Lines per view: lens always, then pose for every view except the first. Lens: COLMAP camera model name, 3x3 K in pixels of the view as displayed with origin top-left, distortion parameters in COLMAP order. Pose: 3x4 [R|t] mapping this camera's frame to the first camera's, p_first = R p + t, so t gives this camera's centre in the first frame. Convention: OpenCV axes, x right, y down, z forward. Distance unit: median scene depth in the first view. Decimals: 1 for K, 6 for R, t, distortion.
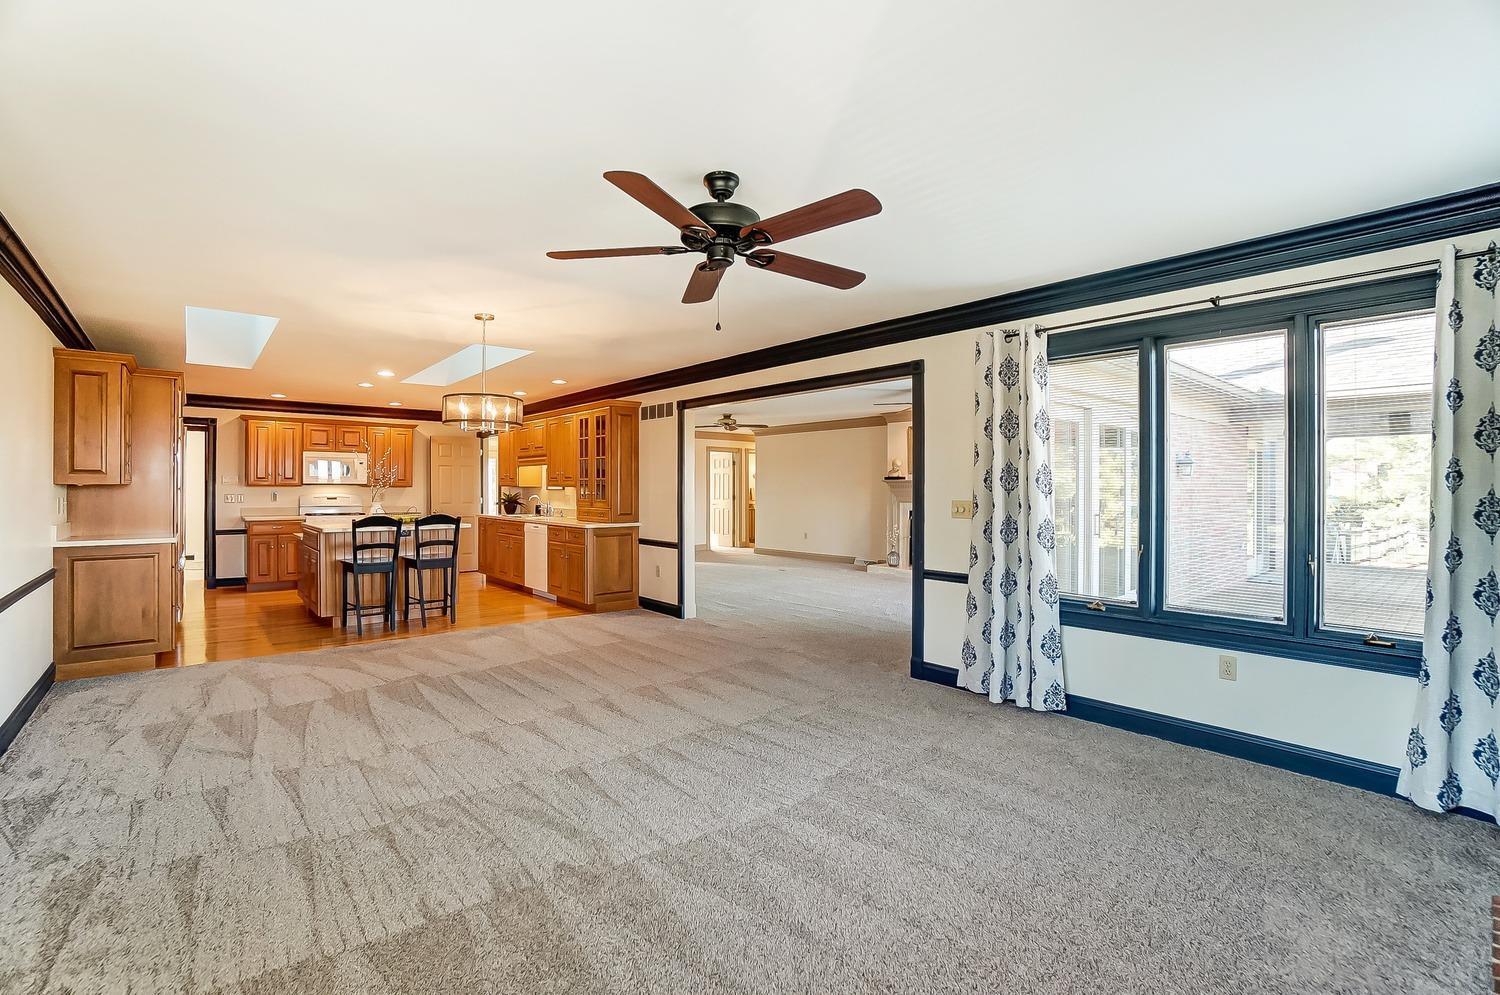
lens RADIAL K [[662.0, 0, 730.3], [0, 662.0, 497.1], [0, 0, 1]] dist [-0.032824, 0.000464]
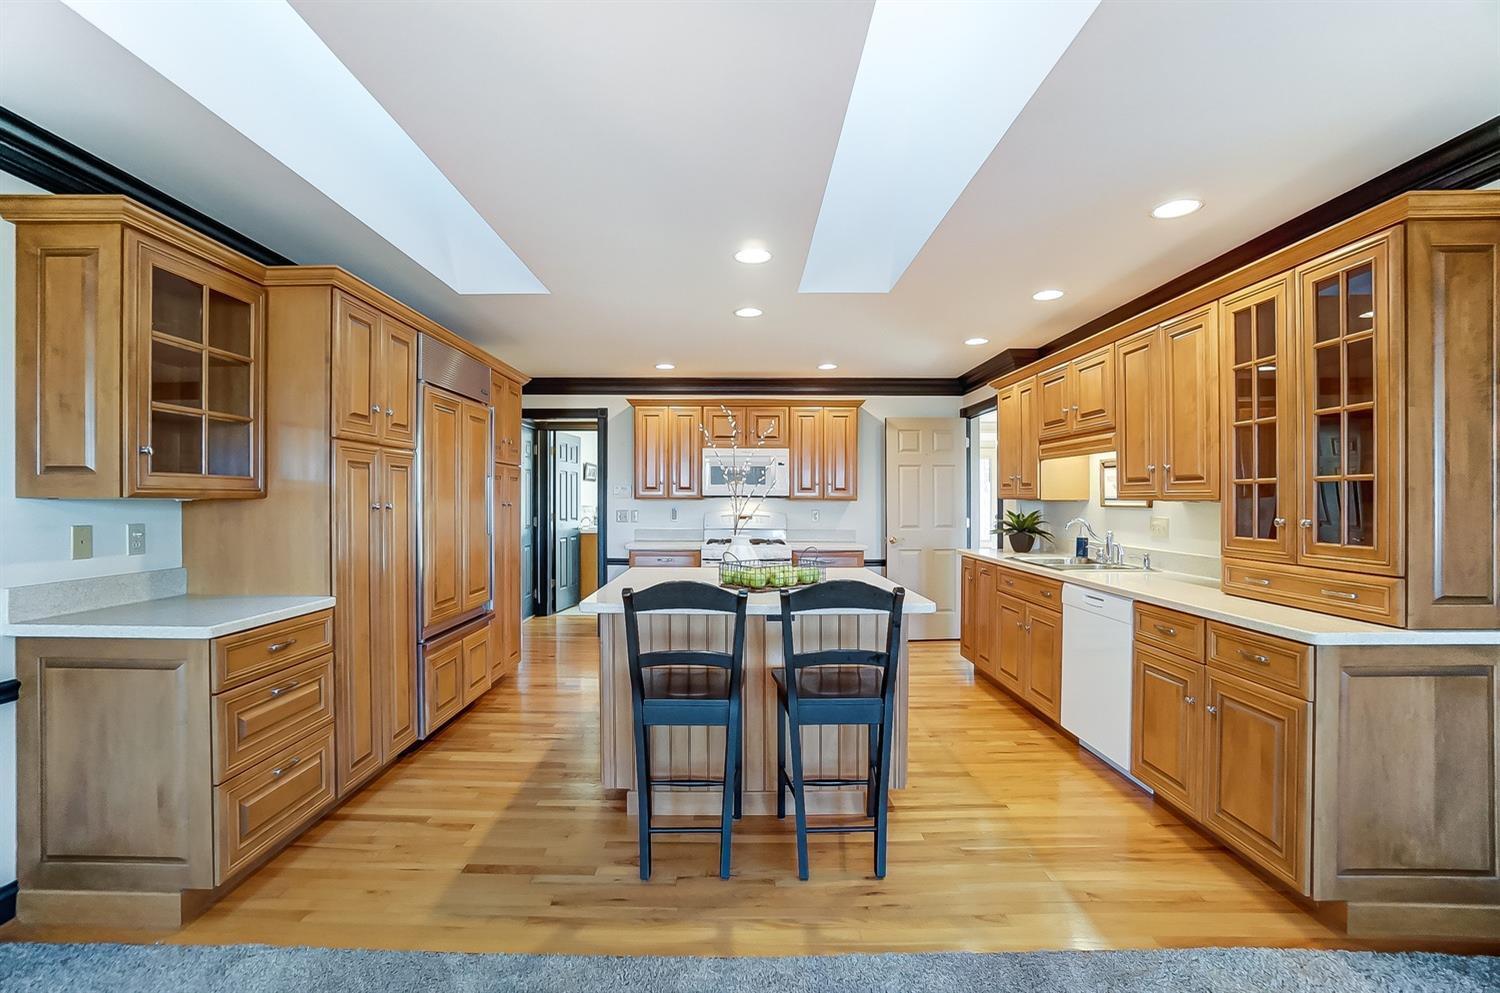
lens RADIAL K [[662.0, 0, 730.3], [0, 662.0, 496.1], [0, 0, 1]] dist [-0.032824, 0.000464]
pose [[0.758247, -0.003898, -0.651956, -0.207843], [-0.008401, 0.999841, -0.015749, -0.010738], [0.651913, 0.017418, 0.758094, 0.559518]]
